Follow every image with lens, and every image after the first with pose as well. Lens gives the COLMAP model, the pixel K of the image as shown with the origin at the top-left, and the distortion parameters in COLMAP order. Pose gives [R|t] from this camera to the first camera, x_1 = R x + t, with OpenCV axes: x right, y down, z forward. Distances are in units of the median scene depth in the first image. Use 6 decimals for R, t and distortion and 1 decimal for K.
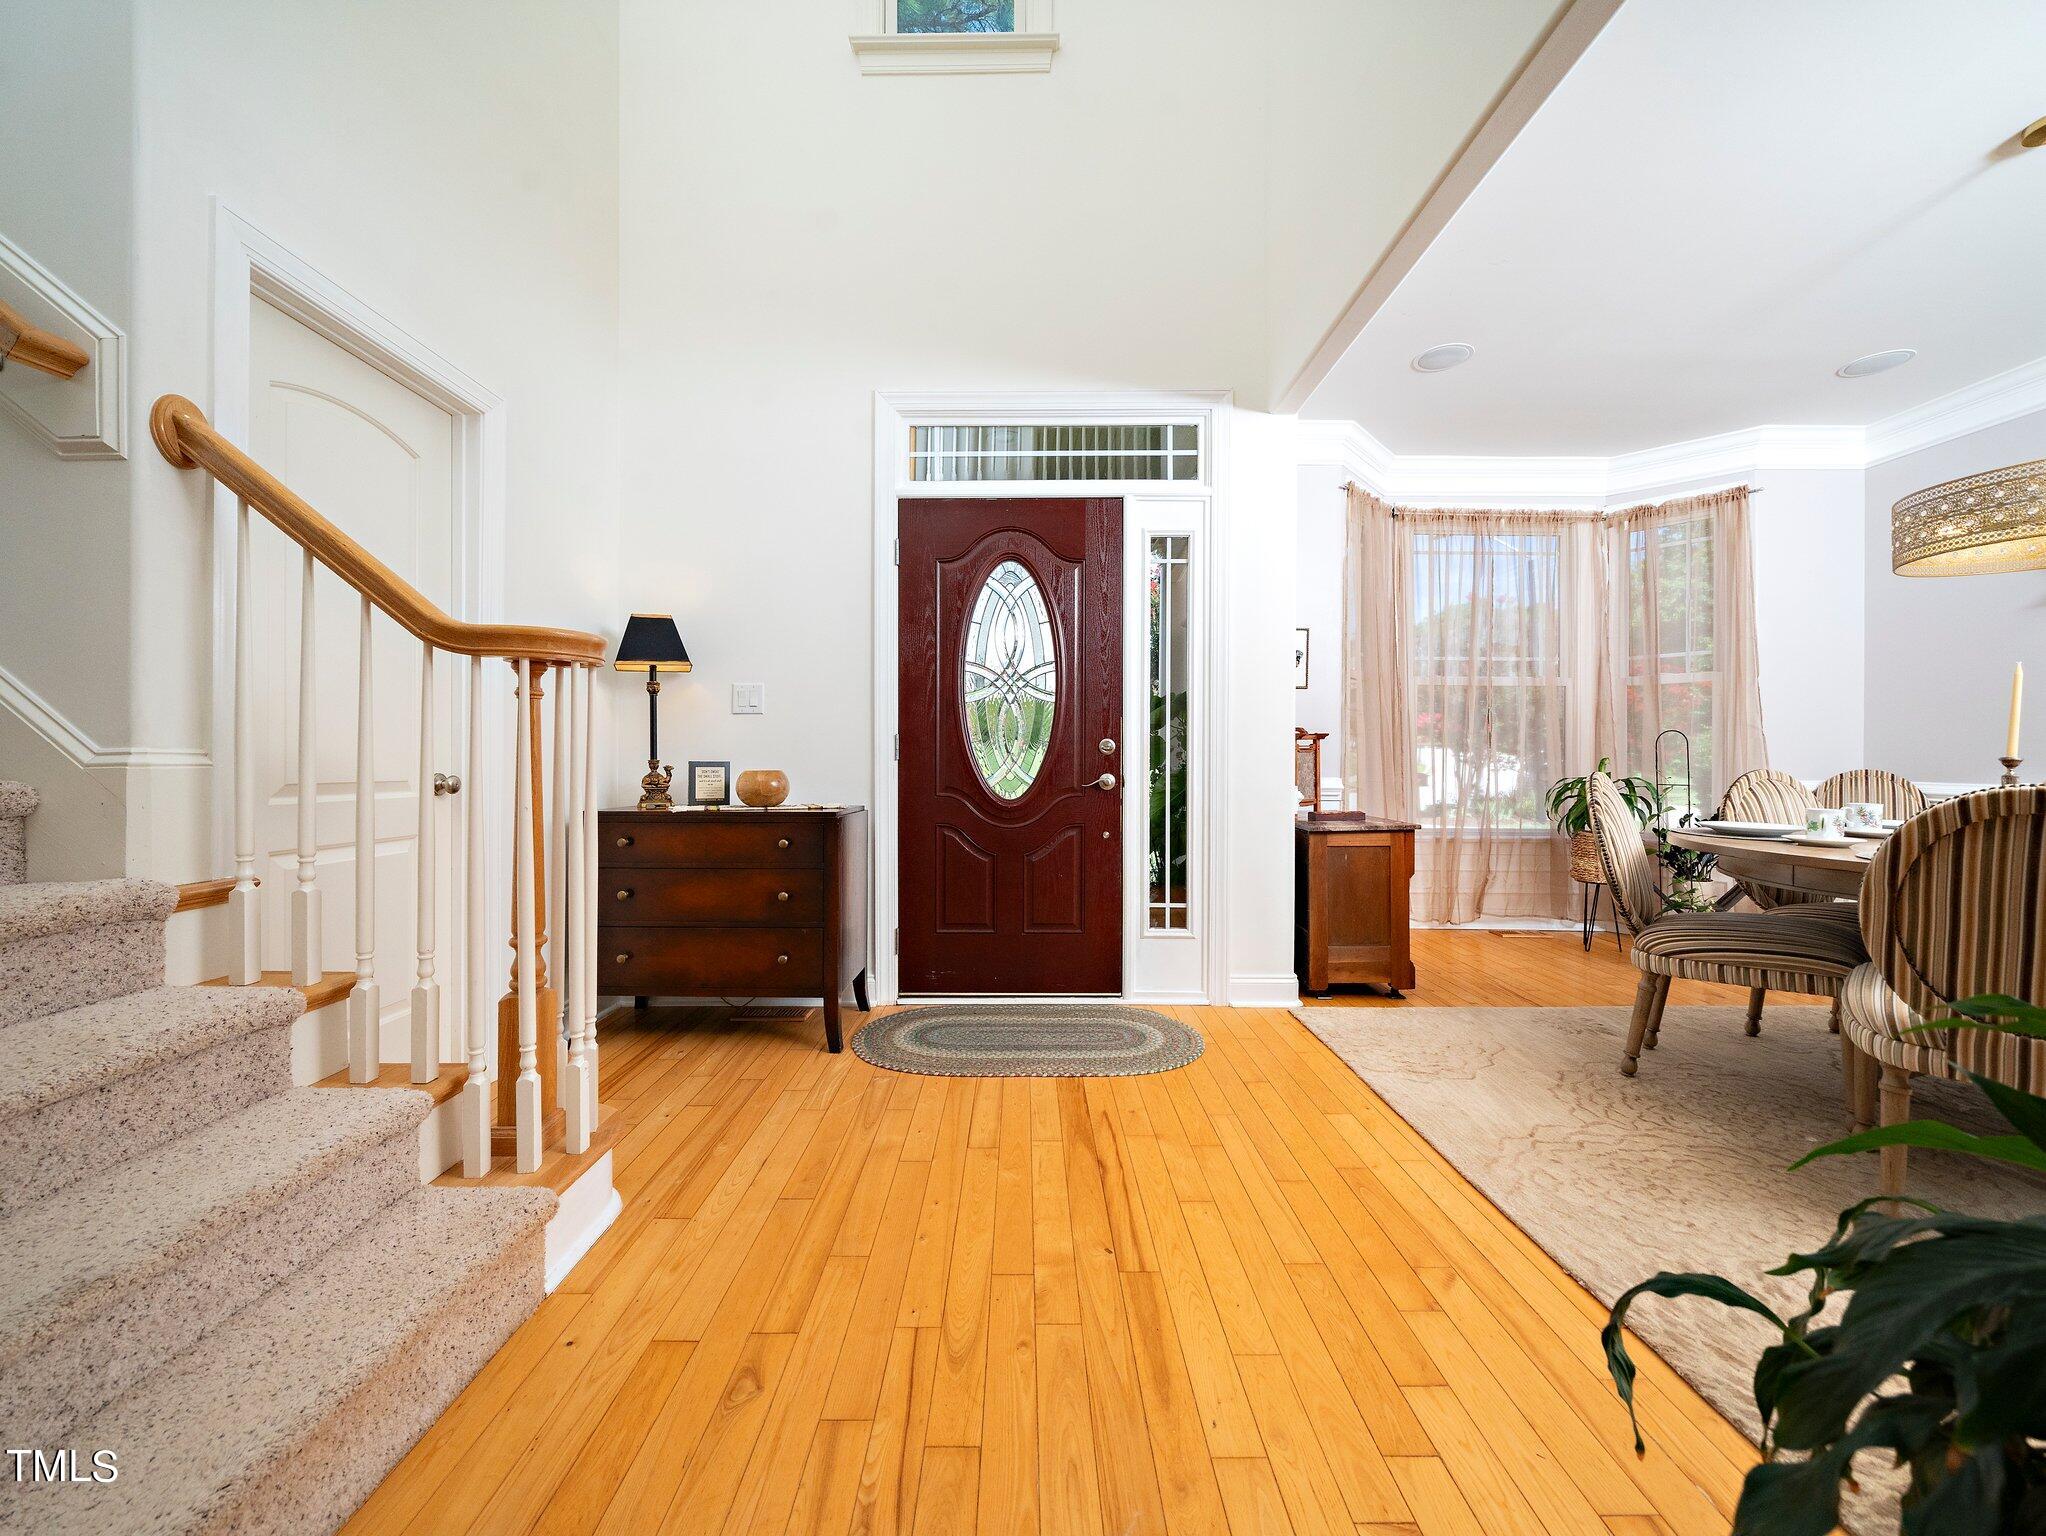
lens RADIAL K [[805.2, 0, 1021.7], [0, 805.2, 762.2], [0, 0, 1]] dist [-0.005761, -0.000182]
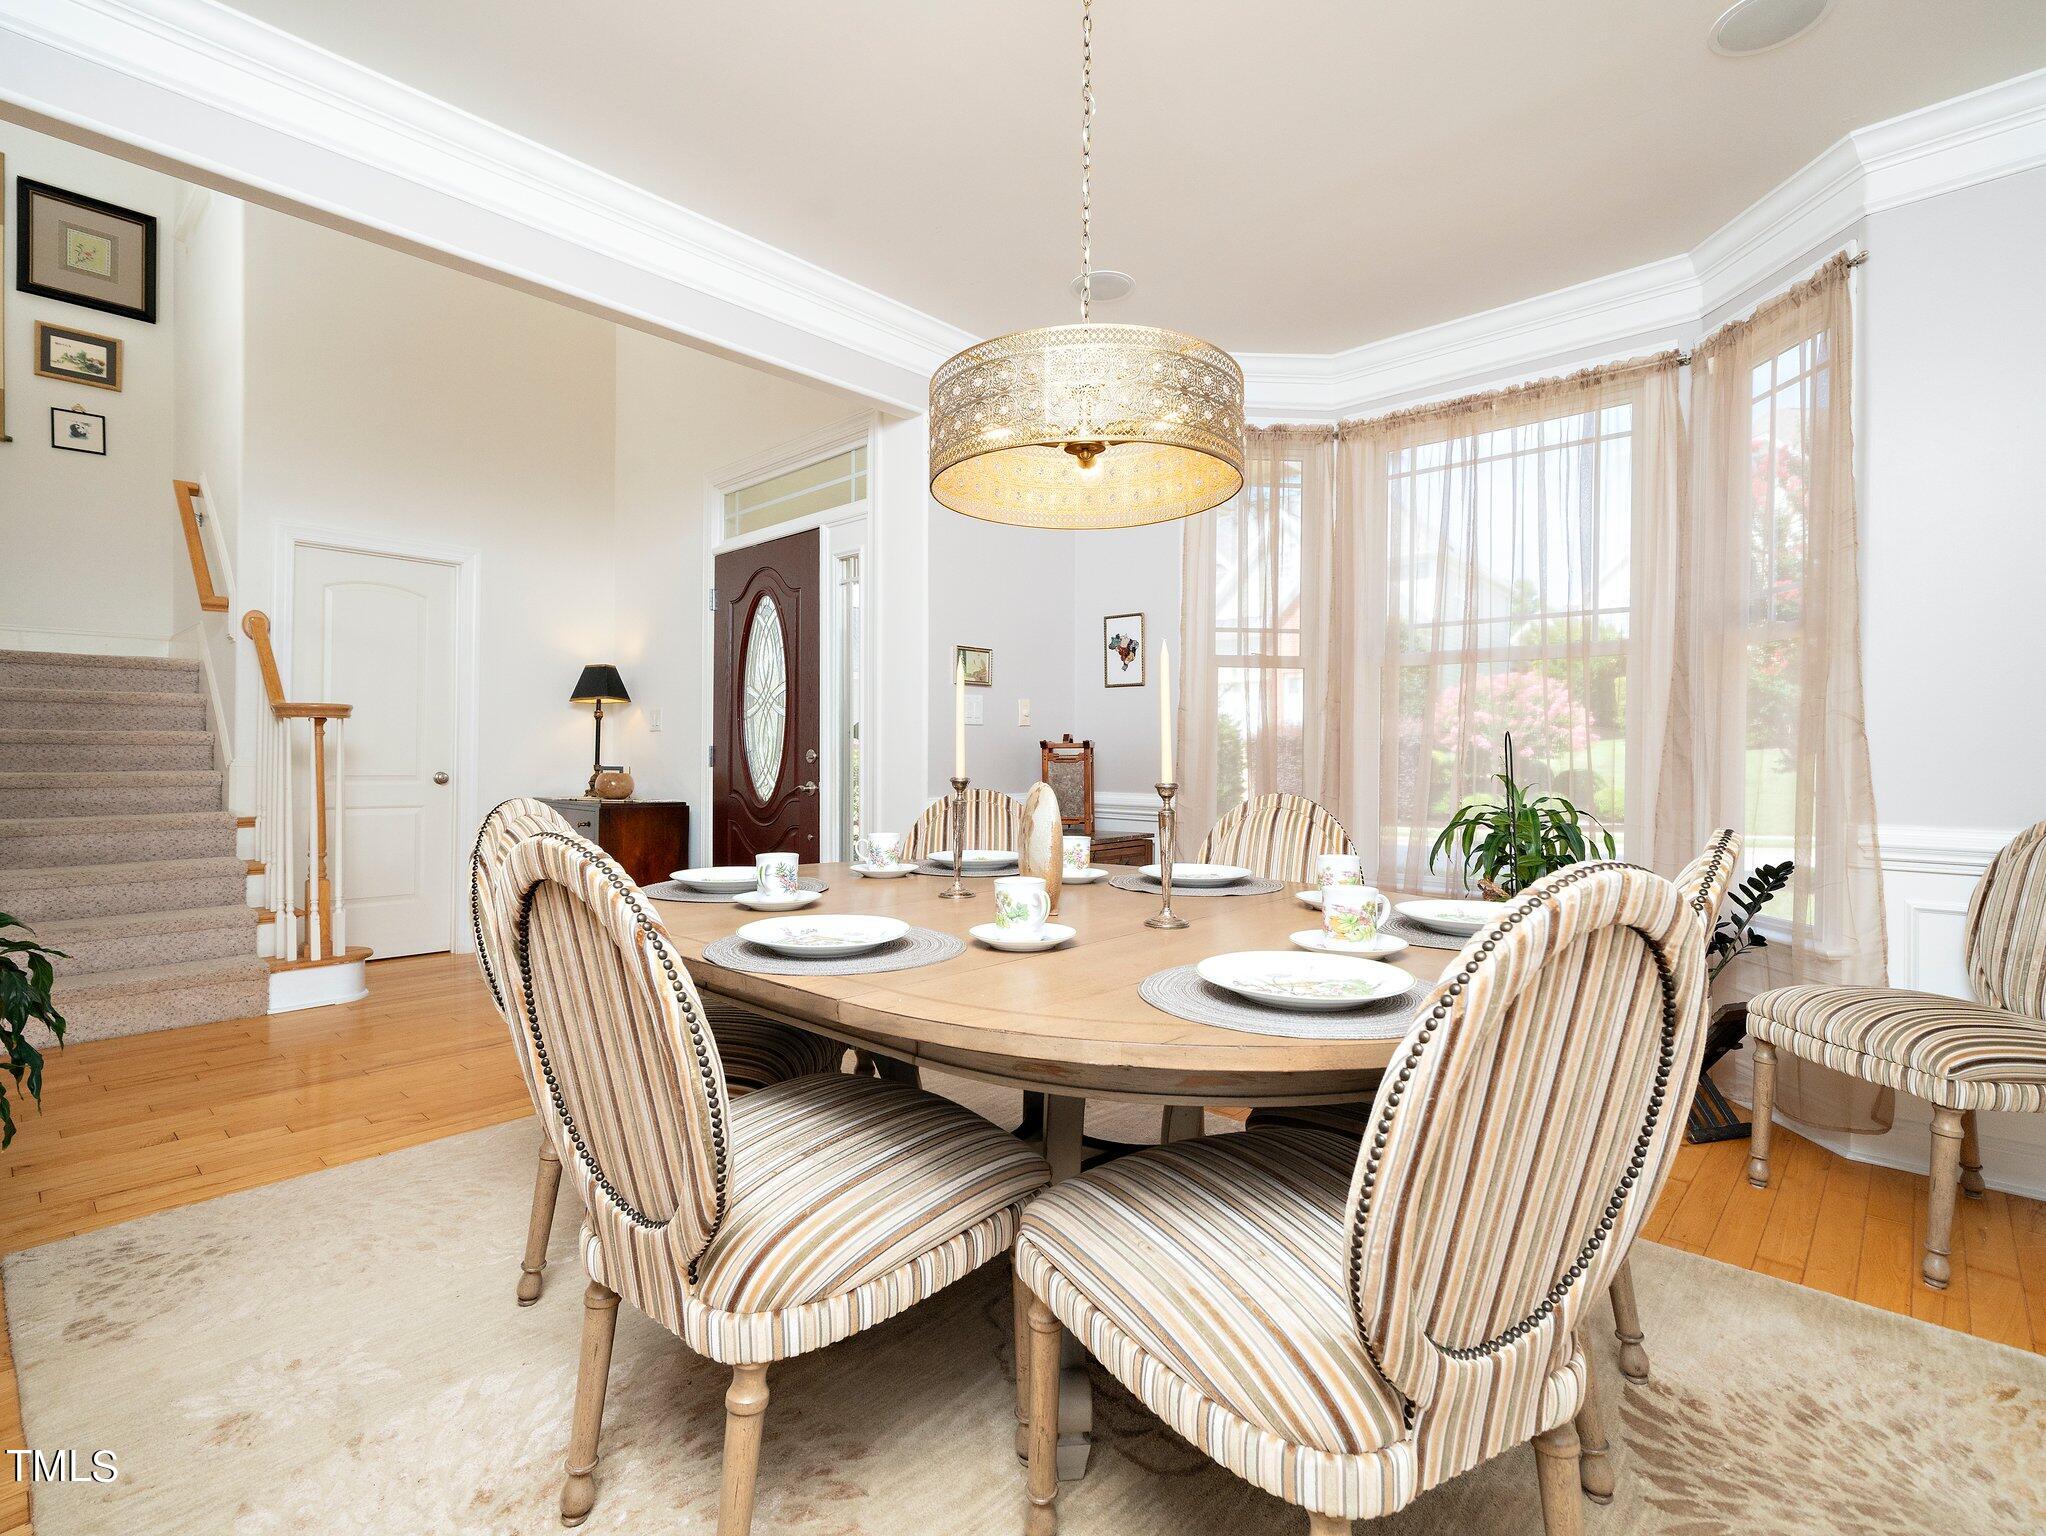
lens RADIAL K [[1000.1, 0, 1022.9], [0, 1000.1, 765.7], [0, 0, 1]] dist [0.004700, 0.000710]
pose [[0.726644, 0.008287, -0.686964, 1.254721], [-0.007255, 0.999964, 0.004389, -0.014106], [0.686976, 0.001795, 0.726678, 0.202933]]
